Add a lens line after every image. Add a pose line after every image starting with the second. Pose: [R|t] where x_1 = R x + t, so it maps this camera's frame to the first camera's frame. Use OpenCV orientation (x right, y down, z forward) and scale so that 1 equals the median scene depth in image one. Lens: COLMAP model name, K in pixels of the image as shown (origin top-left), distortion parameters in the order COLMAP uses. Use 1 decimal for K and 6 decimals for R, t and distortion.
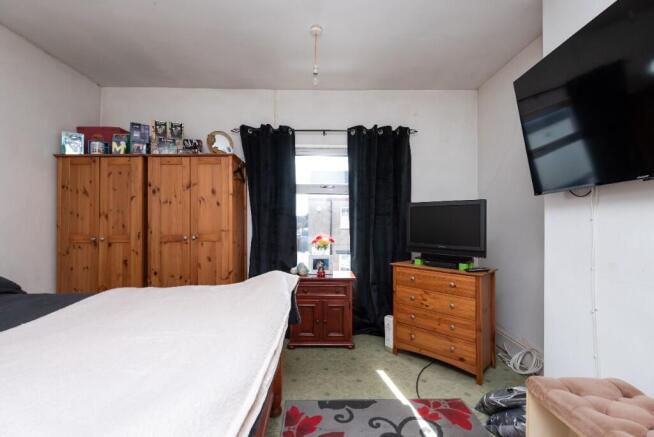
lens RADIAL K [[295.7, 0, 328.6], [0, 295.7, 218.7], [0, 0, 1]] dist [0.030931, -0.005955]
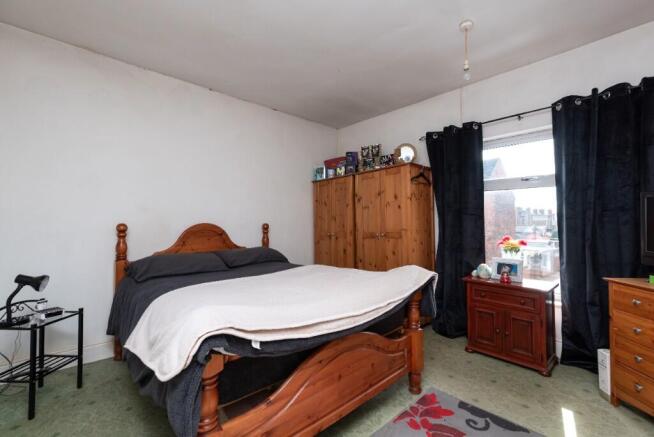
lens RADIAL K [[295.7, 0, 325.3], [0, 295.7, 218.7], [0, 0, 1]] dist [0.030931, -0.005955]
pose [[0.666213, -0.016645, -0.745575, 0.305609], [0.018084, 0.999817, -0.006161, -0.001000], [0.745542, -0.009379, 0.666393, -0.001718]]
